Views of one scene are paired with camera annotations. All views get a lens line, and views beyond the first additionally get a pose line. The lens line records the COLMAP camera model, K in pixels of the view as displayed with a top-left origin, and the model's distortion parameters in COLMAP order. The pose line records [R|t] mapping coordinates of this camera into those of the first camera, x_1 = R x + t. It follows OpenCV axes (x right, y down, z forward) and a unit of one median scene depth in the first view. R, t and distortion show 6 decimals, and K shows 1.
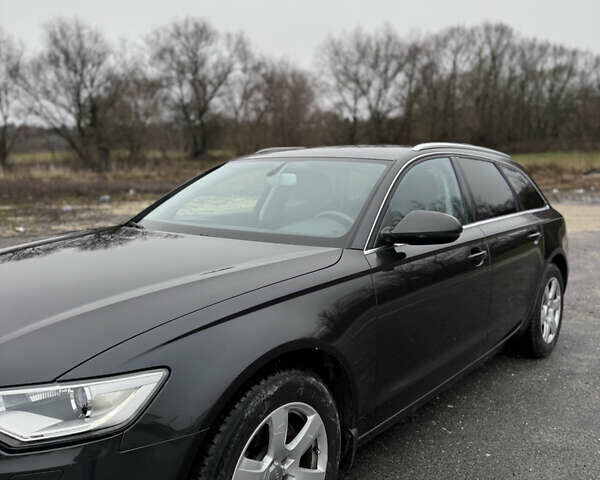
lens RADIAL K [[582.6, 0, 300.0], [0, 582.6, 240.0], [0, 0, 1]] dist [0.168681, -0.343918]
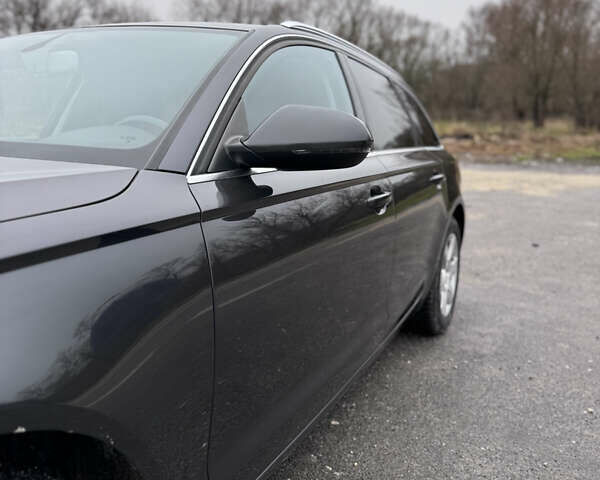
lens RADIAL K [[582.6, 0, 300.0], [0, 582.6, 240.0], [0, 0, 1]] dist [0.168681, -0.343918]
pose [[0.974124, -0.014491, 0.225550, 0.048338], [0.000921, 0.998189, 0.060153, 0.022931], [-0.226013, -0.058388, 0.972373, 0.270071]]
